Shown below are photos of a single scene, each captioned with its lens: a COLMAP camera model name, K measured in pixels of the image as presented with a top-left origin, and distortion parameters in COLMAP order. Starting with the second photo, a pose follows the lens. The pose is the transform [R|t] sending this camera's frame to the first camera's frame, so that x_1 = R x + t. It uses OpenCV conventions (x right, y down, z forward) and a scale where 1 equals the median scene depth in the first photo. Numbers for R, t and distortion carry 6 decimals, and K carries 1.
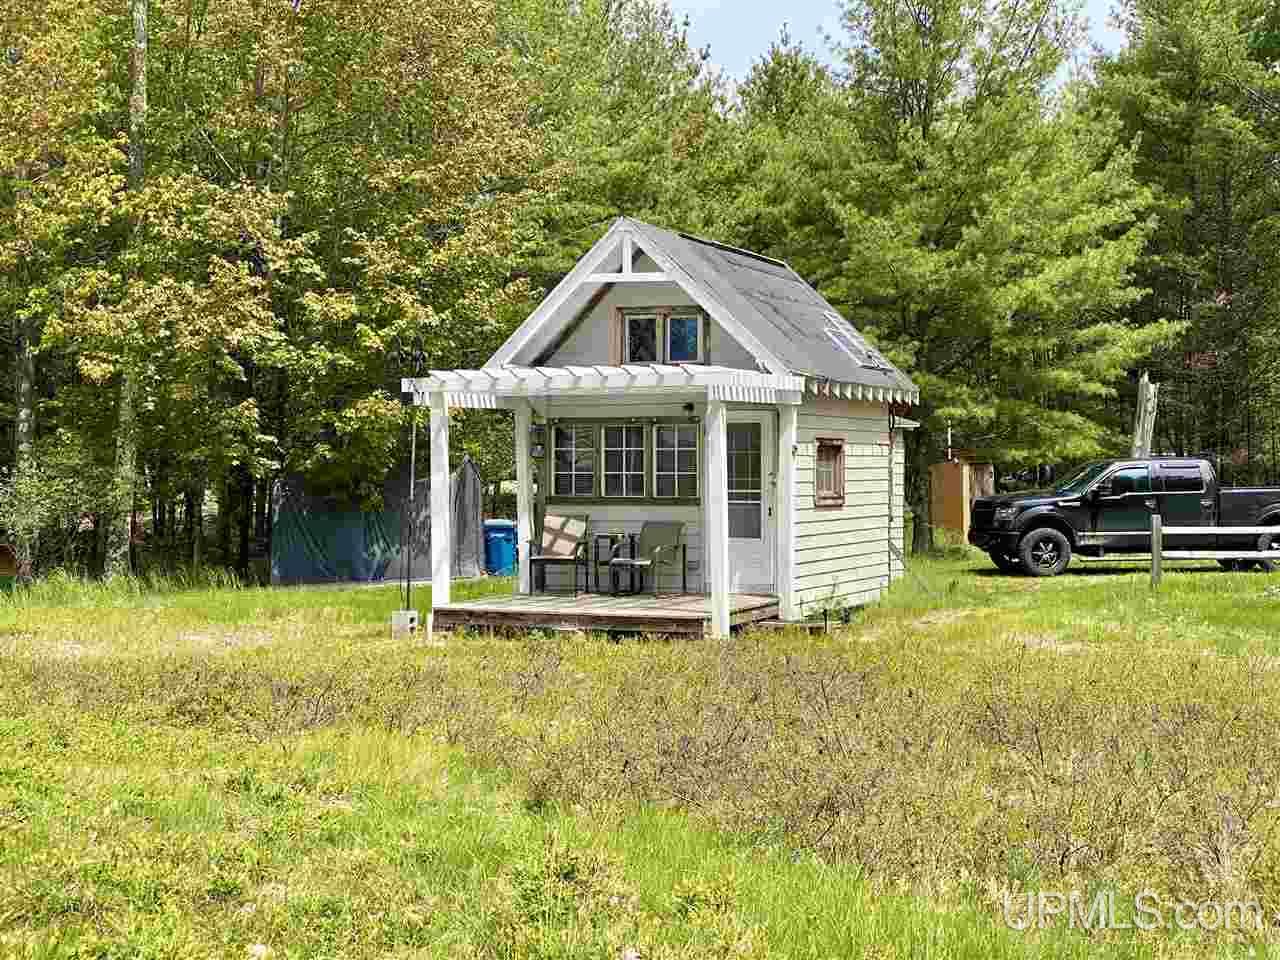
lens RADIAL K [[2011.3, 0, 640.0], [0, 2011.3, 480.0], [0, 0, 1]] dist [-0.286395, 0.019380]
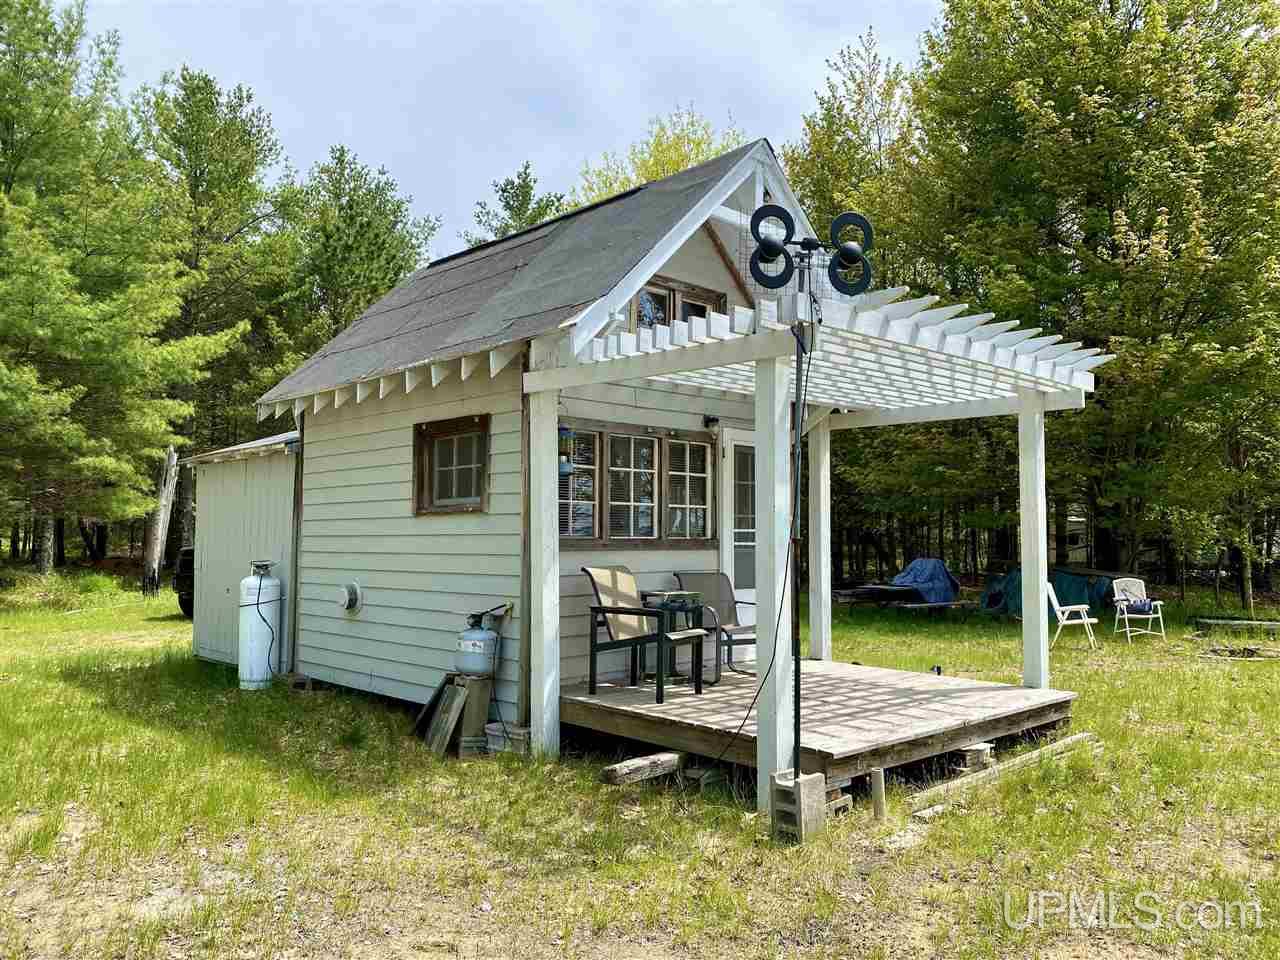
lens RADIAL K [[987.6, 0, 640.0], [0, 987.6, 480.0], [0, 0, 1]] dist [0.077205, -0.137364]
pose [[0.383250, 0.056354, 0.921924, -0.324342], [0.002470, 0.998071, -0.062036, 0.009440], [-0.923641, 0.026053, 0.382371, 0.862059]]
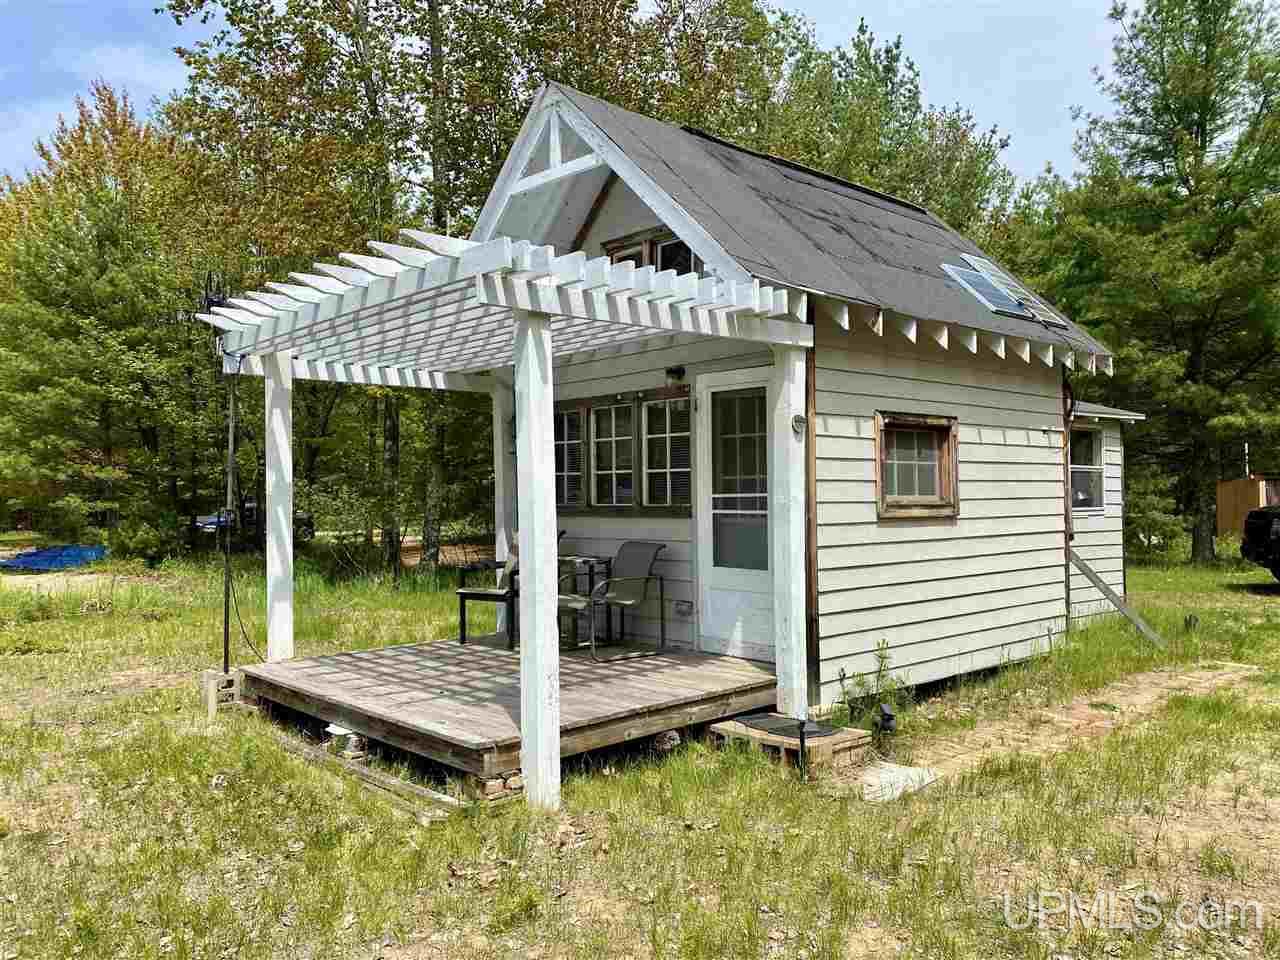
lens RADIAL K [[987.6, 0, 640.0], [0, 987.6, 480.0], [0, 0, 1]] dist [0.077205, -0.137364]
pose [[0.912353, -0.014801, -0.409137, 0.144956], [0.005825, 0.999714, -0.023178, 0.007430], [0.409363, 0.018764, 0.912179, 0.678485]]
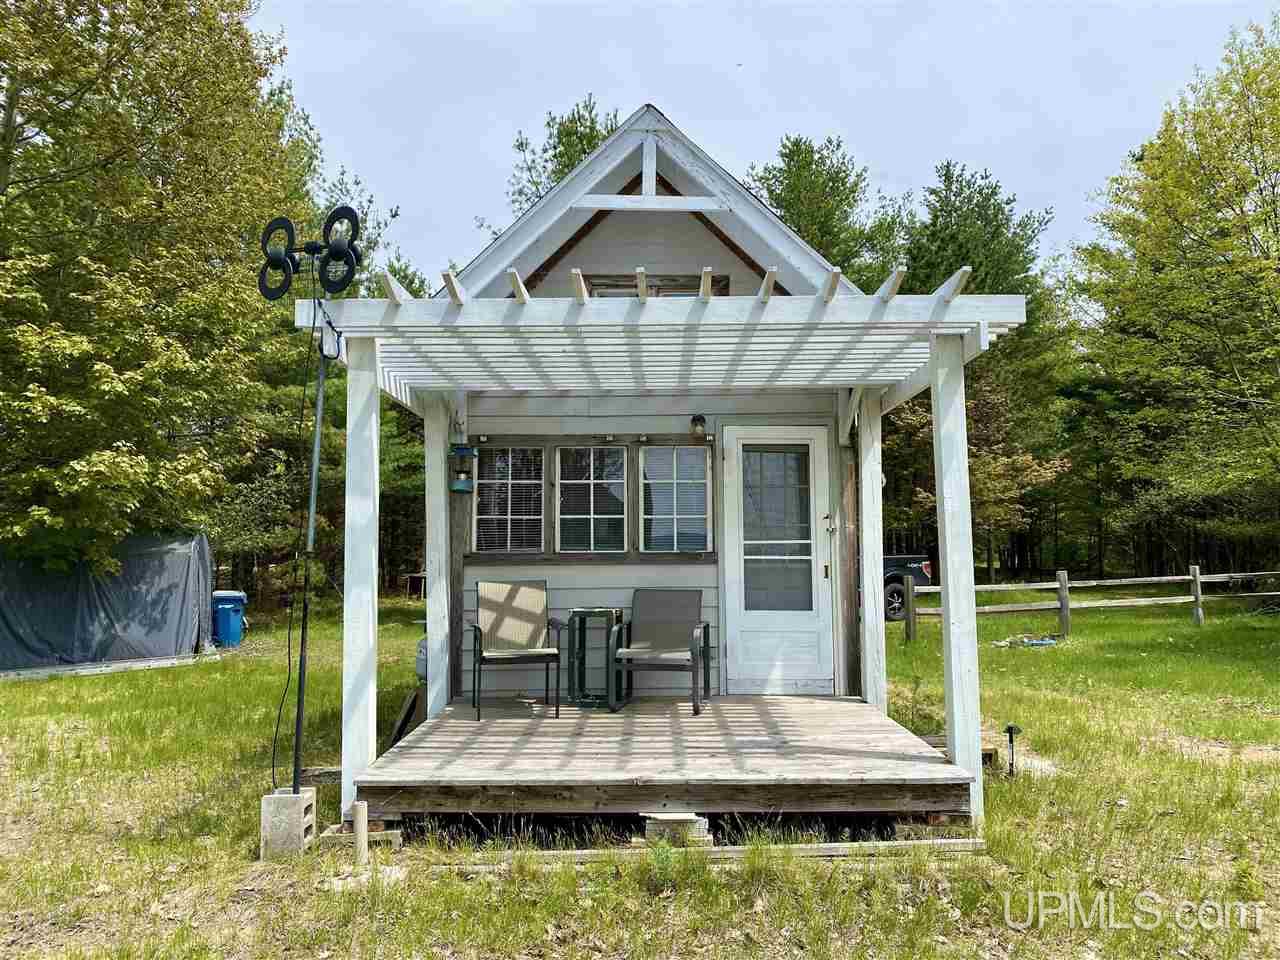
lens RADIAL K [[987.6, 0, 640.0], [0, 987.6, 480.0], [0, 0, 1]] dist [0.077205, -0.137364]
pose [[0.917129, 0.028809, 0.397548, -0.125051], [0.006244, 0.996224, -0.086599, 0.012928], [-0.398541, 0.081905, 0.913486, 0.685984]]
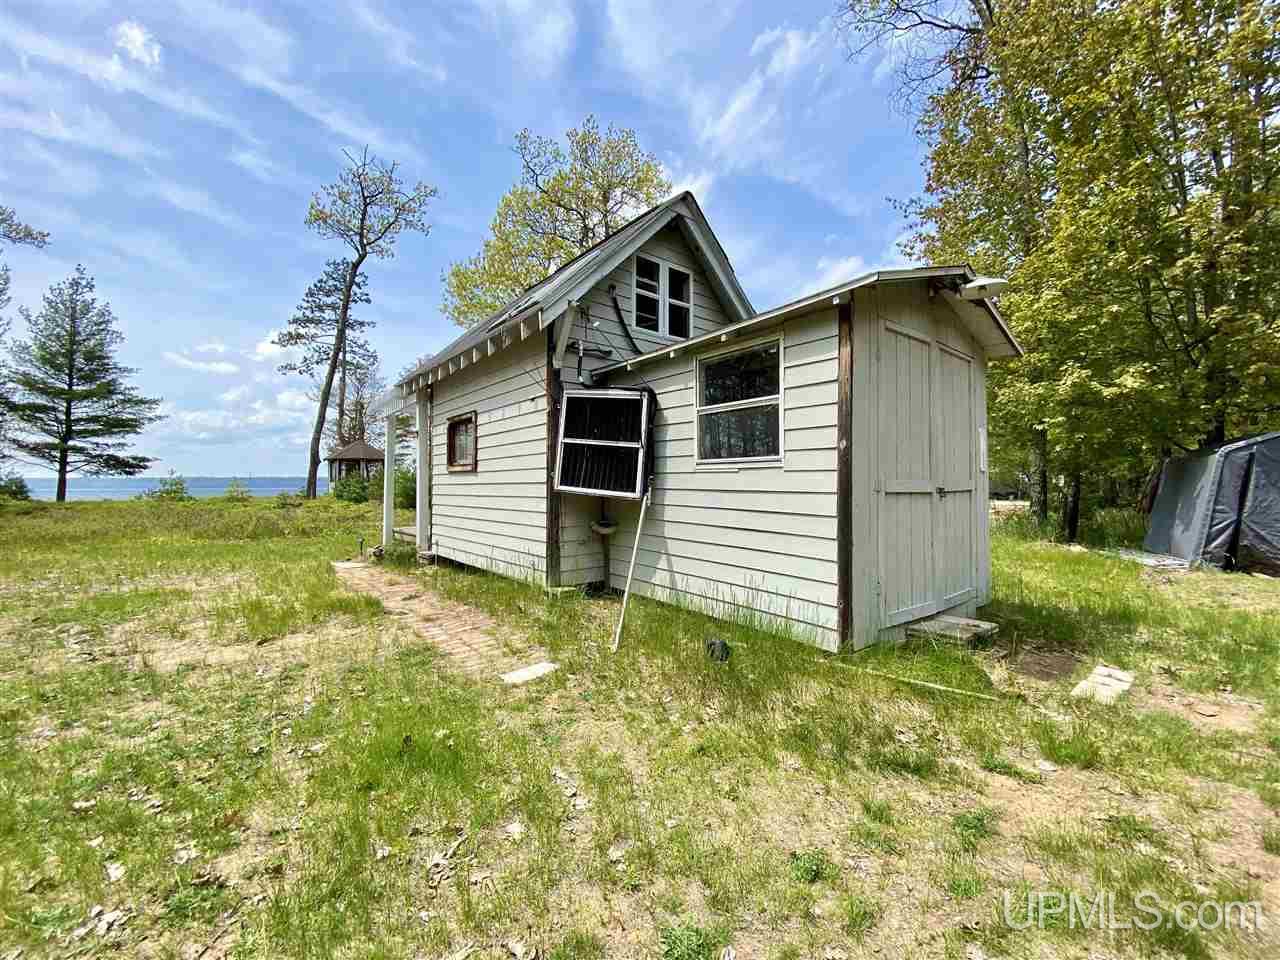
lens RADIAL K [[516.8, 0, 640.0], [0, 516.8, 480.0], [0, 0, 1]] dist [0.000063, -0.000001]
pose [[-0.456199, -0.006331, -0.889855, 0.321579], [-0.001928, 0.999979, -0.006126, 0.019538], [0.889876, -0.001079, -0.456202, 1.247843]]
